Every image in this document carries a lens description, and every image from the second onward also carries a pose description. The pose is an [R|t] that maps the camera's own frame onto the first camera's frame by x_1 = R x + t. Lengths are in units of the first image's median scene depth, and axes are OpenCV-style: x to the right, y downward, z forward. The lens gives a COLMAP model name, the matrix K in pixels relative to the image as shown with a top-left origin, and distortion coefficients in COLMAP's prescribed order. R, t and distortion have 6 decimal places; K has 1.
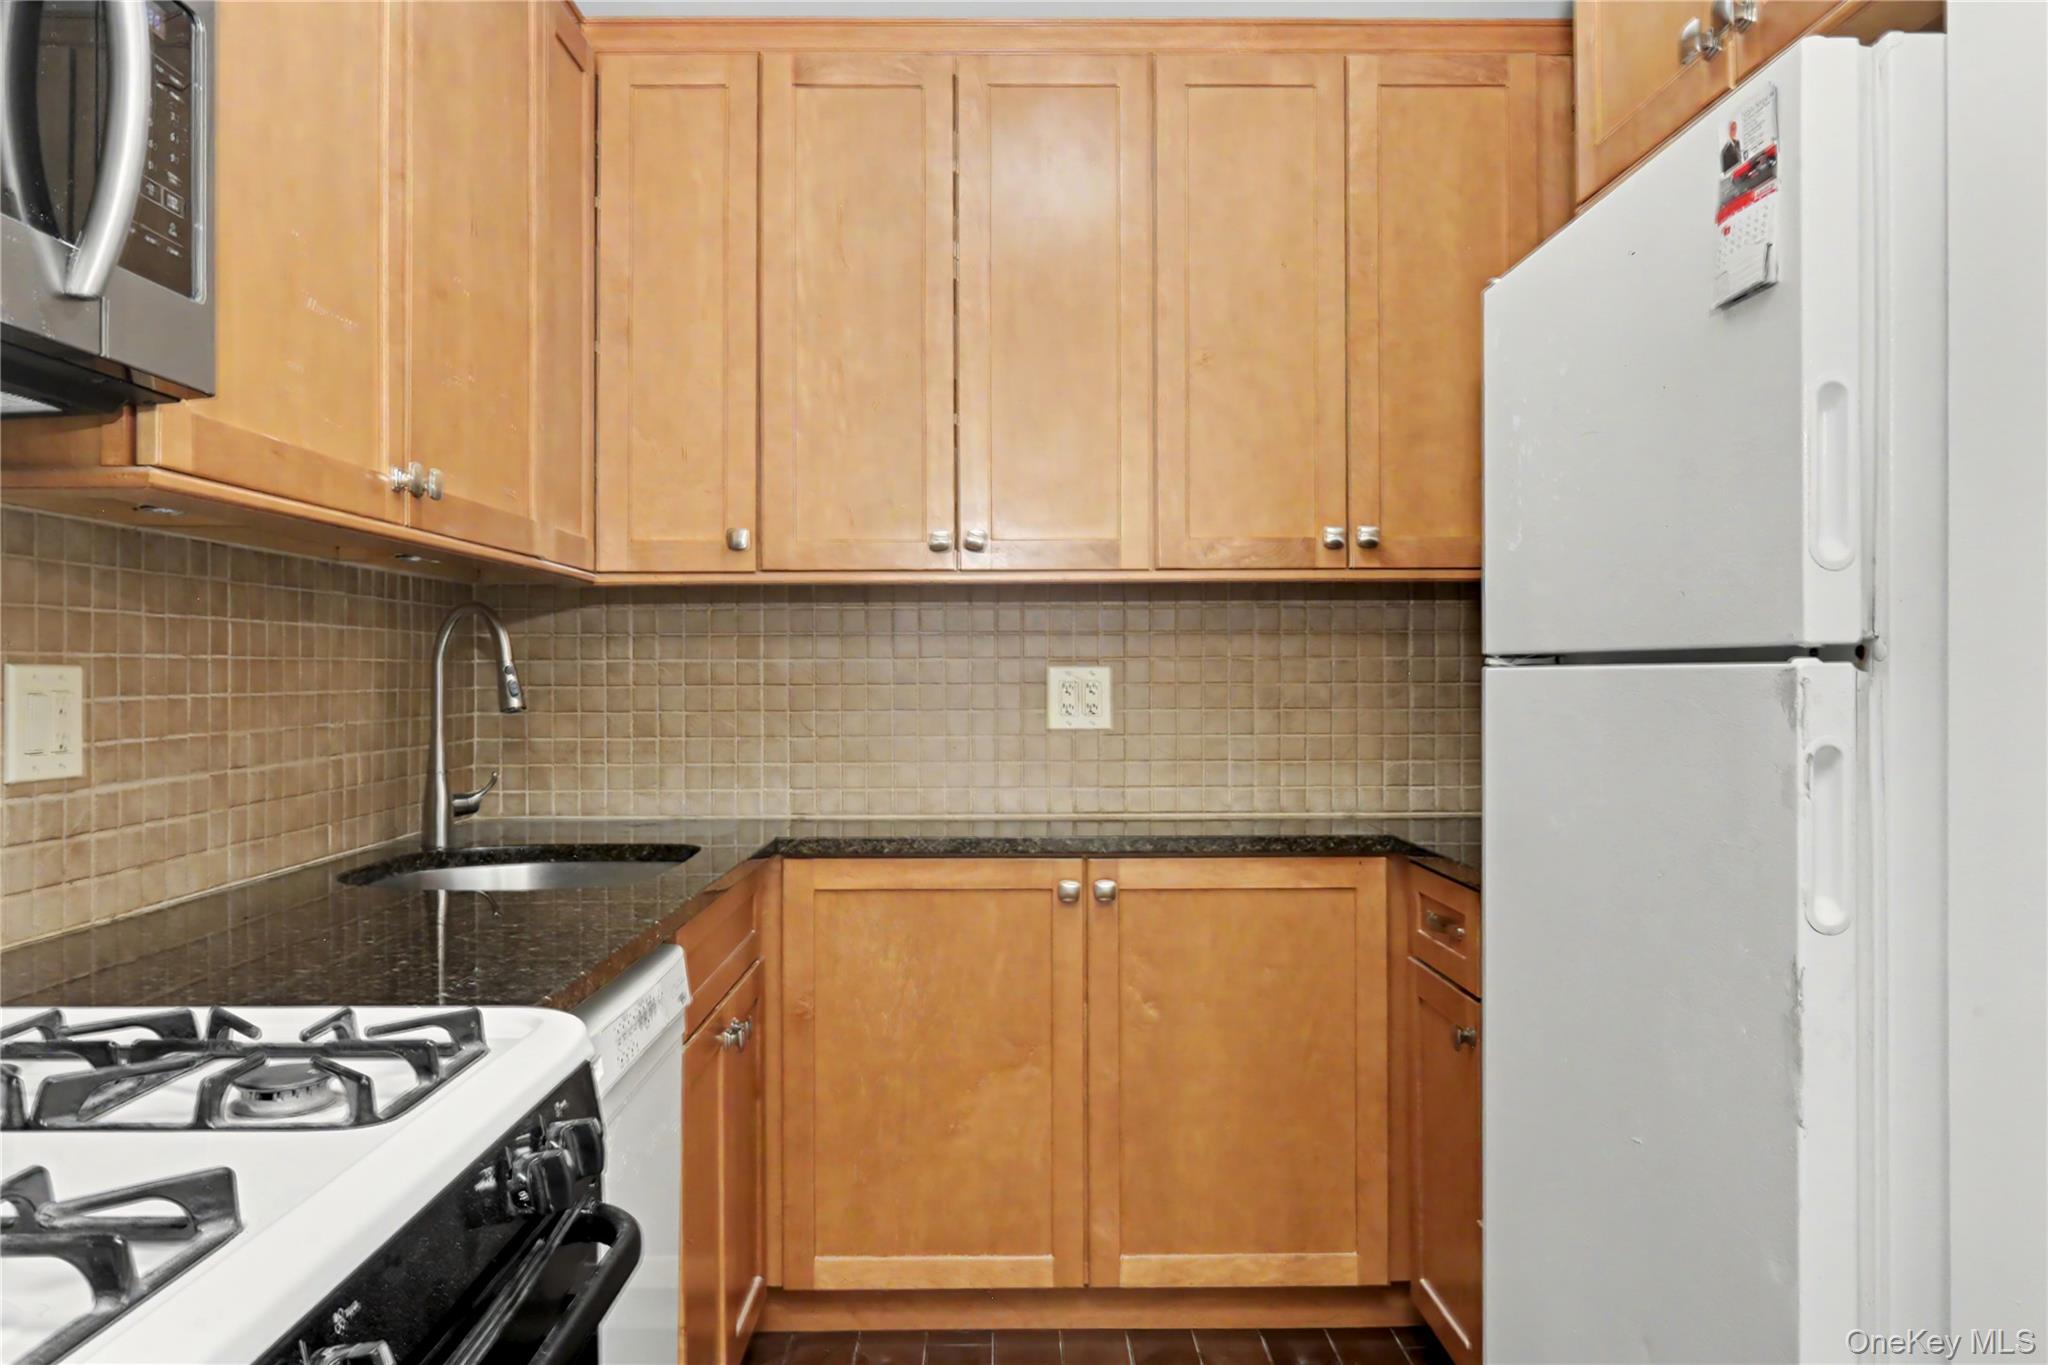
lens RADIAL K [[1548.7, 0, 1024.0], [0, 1548.7, 682.5], [0, 0, 1]] dist [-0.001219, -0.002619]
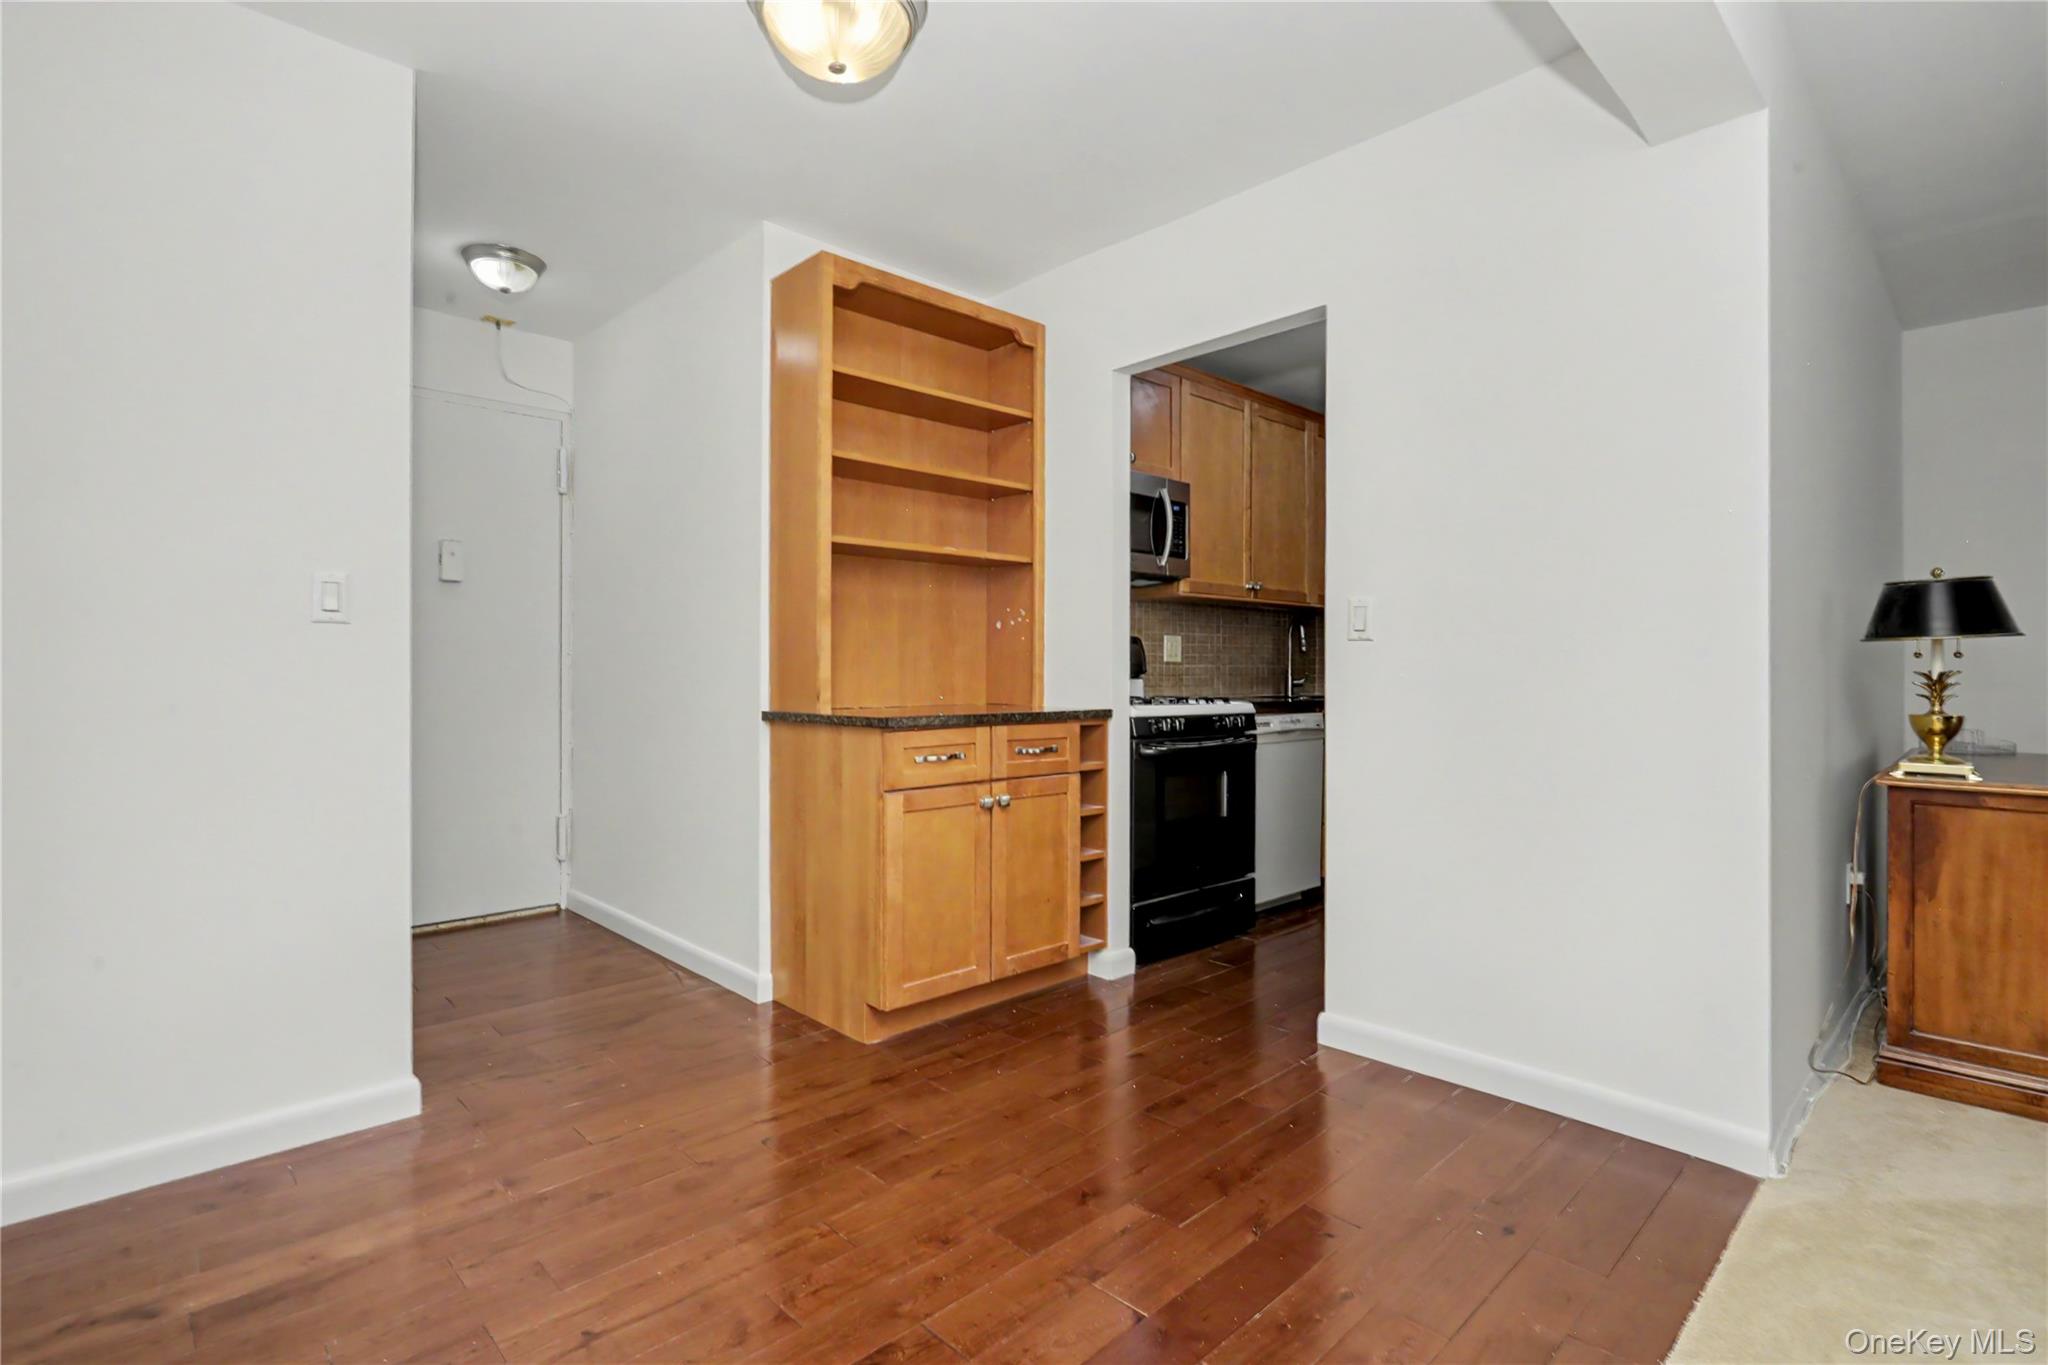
lens RADIAL K [[975.1, 0, 1025.6], [0, 975.1, 676.6], [0, 0, 1]] dist [-0.010717, -0.000219]
pose [[0.682264, 0.007229, -0.731070, 0.697934], [-0.004405, 0.999974, 0.005776, 0.057152], [0.731092, -0.000720, 0.682278, -0.751150]]
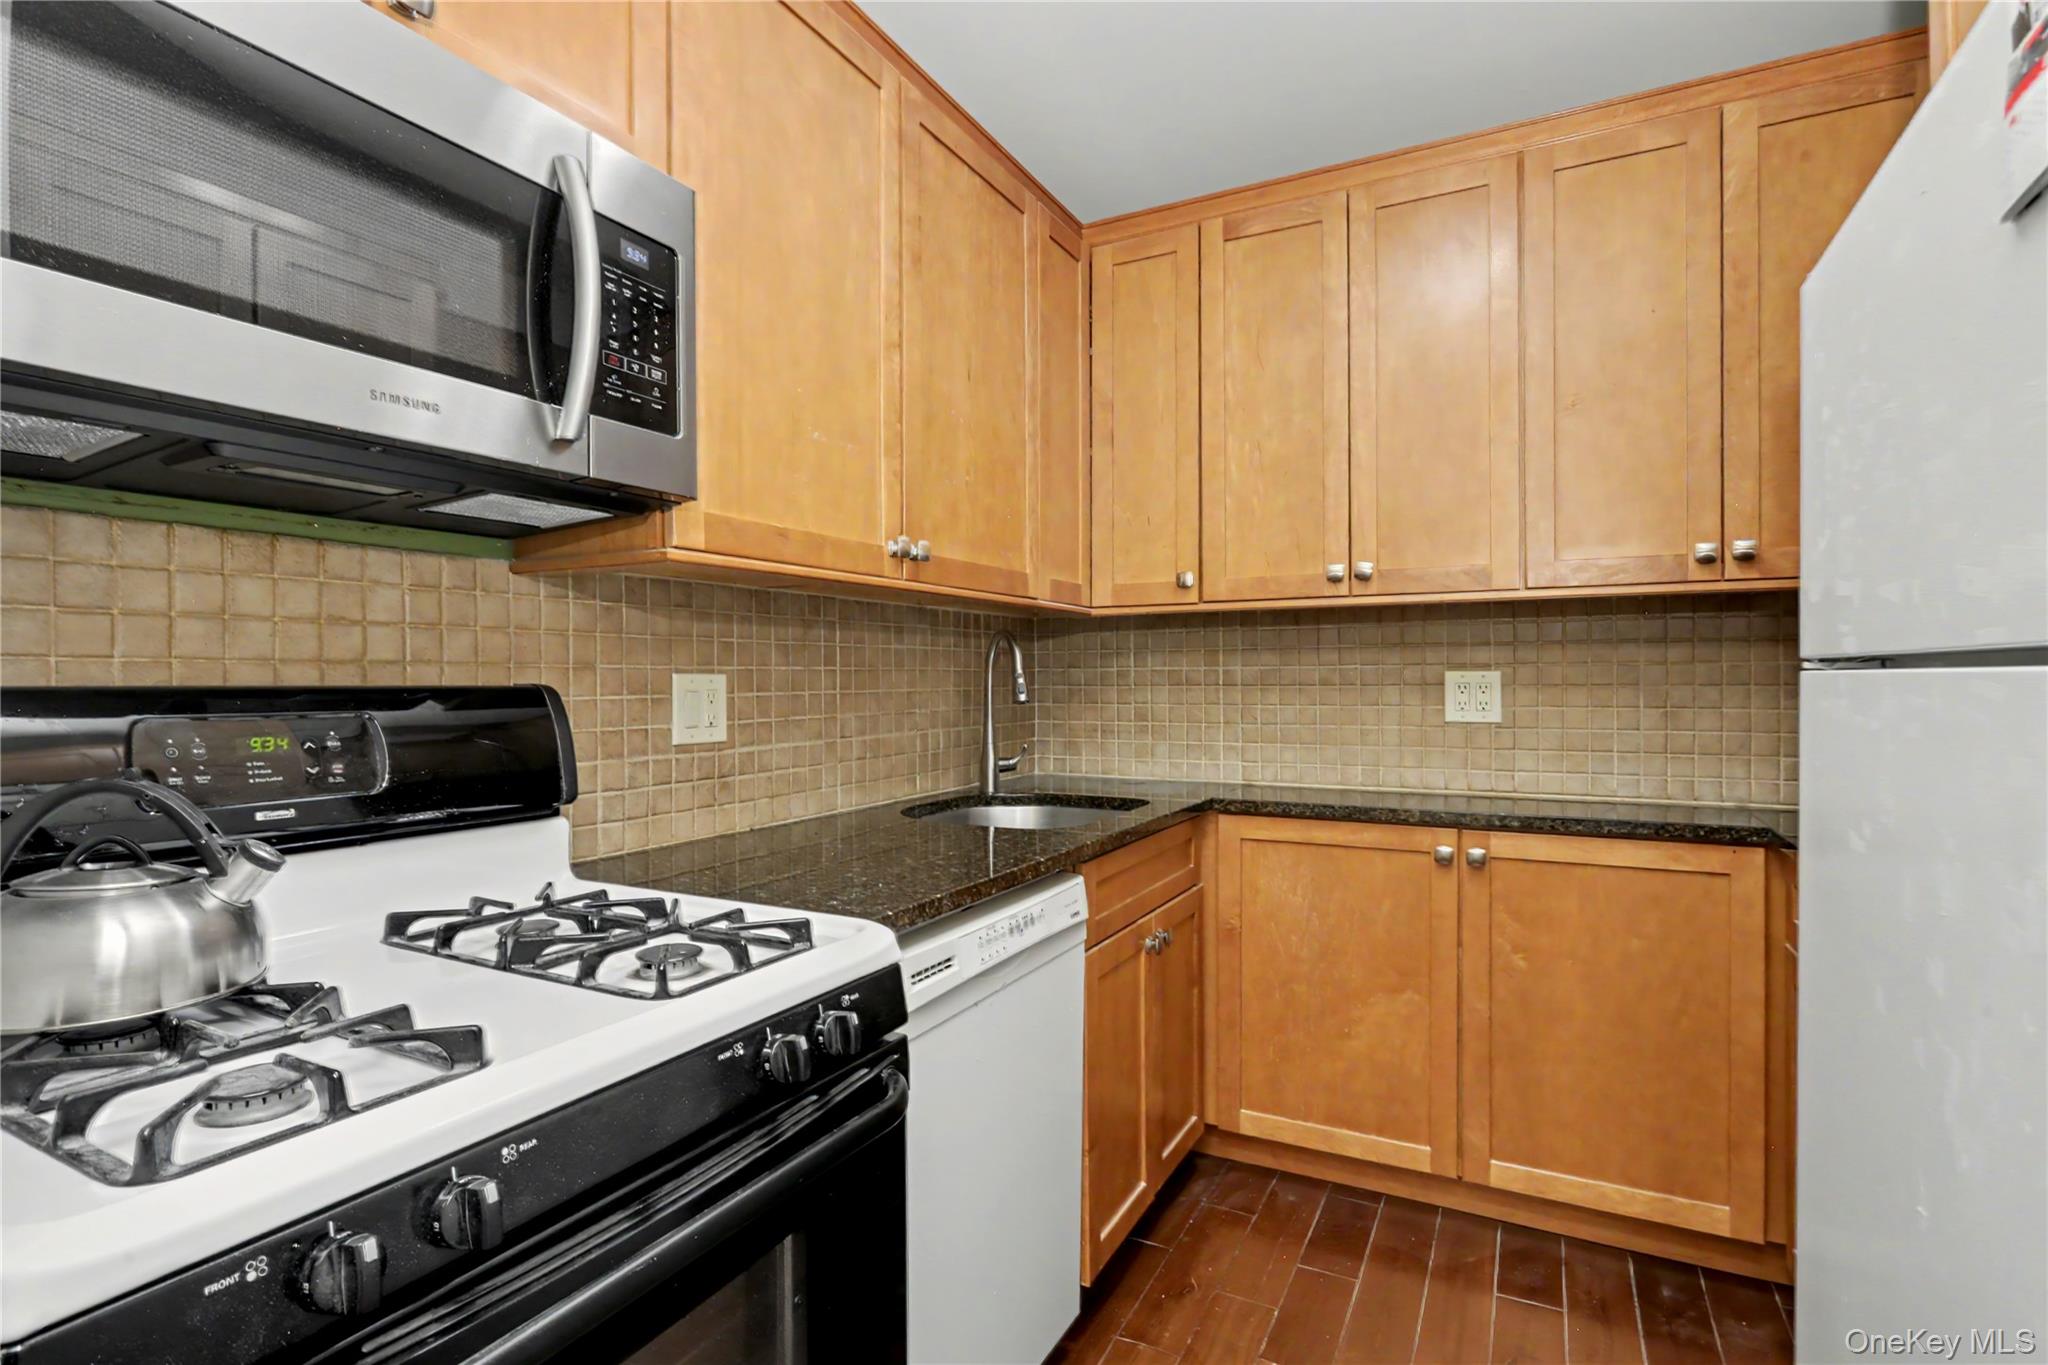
lens RADIAL K [[1010.0, 0, 1018.7], [0, 1010.0, 691.6], [0, 0, 1]] dist [-0.003692, 0.001005]
pose [[0.873984, 0.005645, -0.485922, 0.122402], [-0.000887, 0.999949, 0.010021, -0.002136], [0.485954, -0.008327, 0.873945, 0.140184]]
